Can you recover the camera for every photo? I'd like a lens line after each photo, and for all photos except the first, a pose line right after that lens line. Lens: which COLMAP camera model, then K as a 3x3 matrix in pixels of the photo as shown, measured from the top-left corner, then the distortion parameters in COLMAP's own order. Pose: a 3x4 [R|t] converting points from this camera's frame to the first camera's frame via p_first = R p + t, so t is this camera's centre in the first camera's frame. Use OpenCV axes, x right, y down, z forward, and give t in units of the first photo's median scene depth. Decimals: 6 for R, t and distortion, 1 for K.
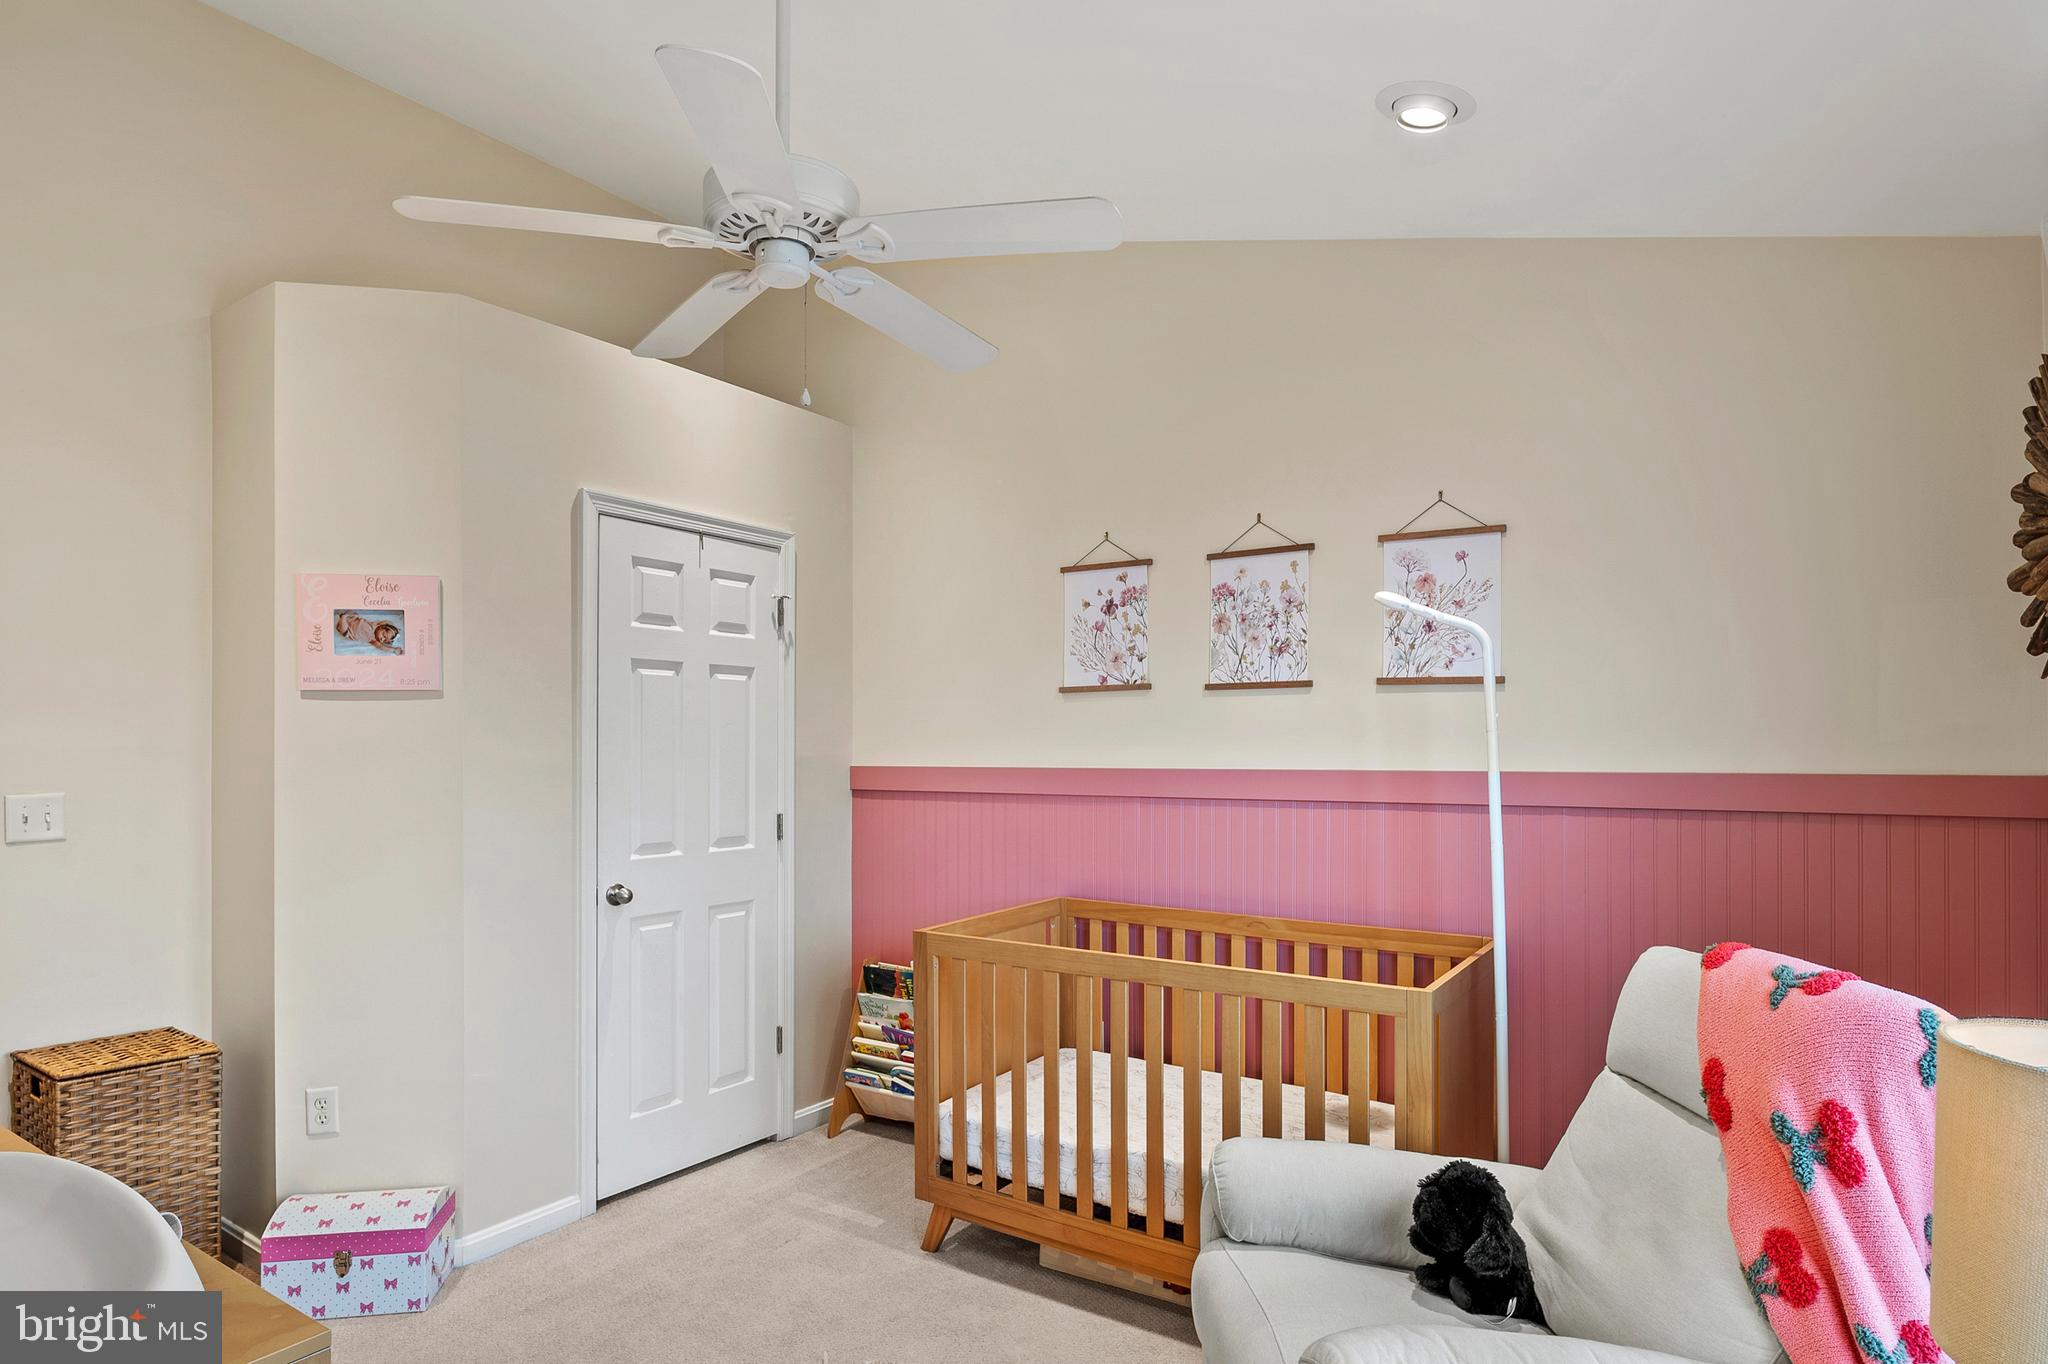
lens RADIAL K [[1111.4, 0, 975.1], [0, 1111.4, 738.5], [0, 0, 1]] dist [-0.003887, -0.004396]
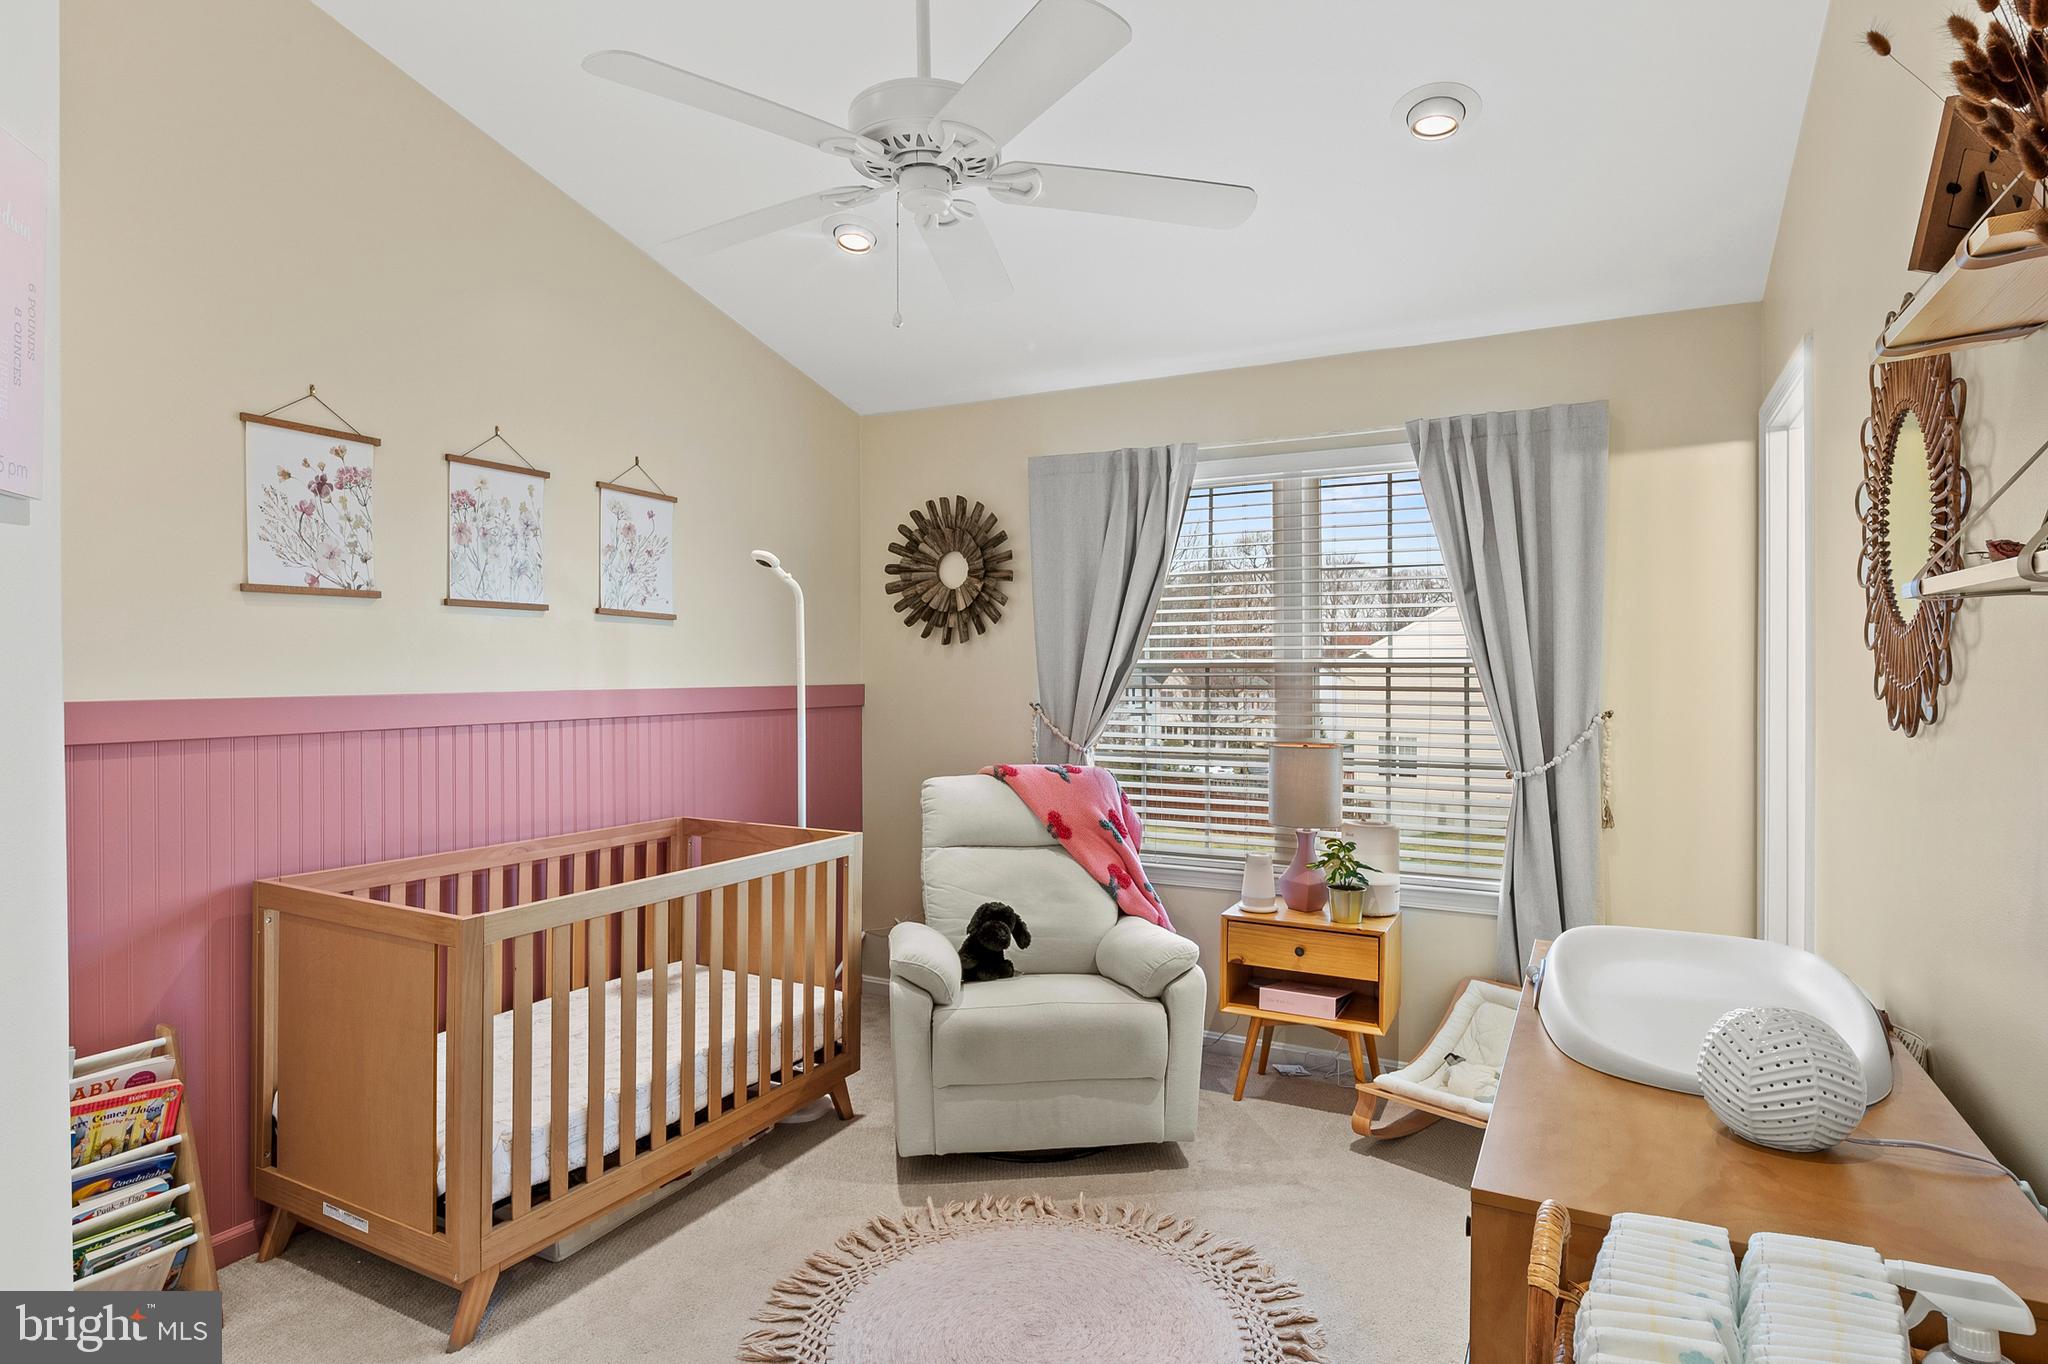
lens RADIAL K [[1111.4, 0, 1026.5], [0, 1111.4, 677.0], [0, 0, 1]] dist [-0.003887, -0.004396]
pose [[-0.125523, -0.000568, 0.992091, -0.712224], [-0.001406, 0.999999, 0.000395, 0.012667], [-0.992090, -0.001345, -0.125524, 0.627408]]
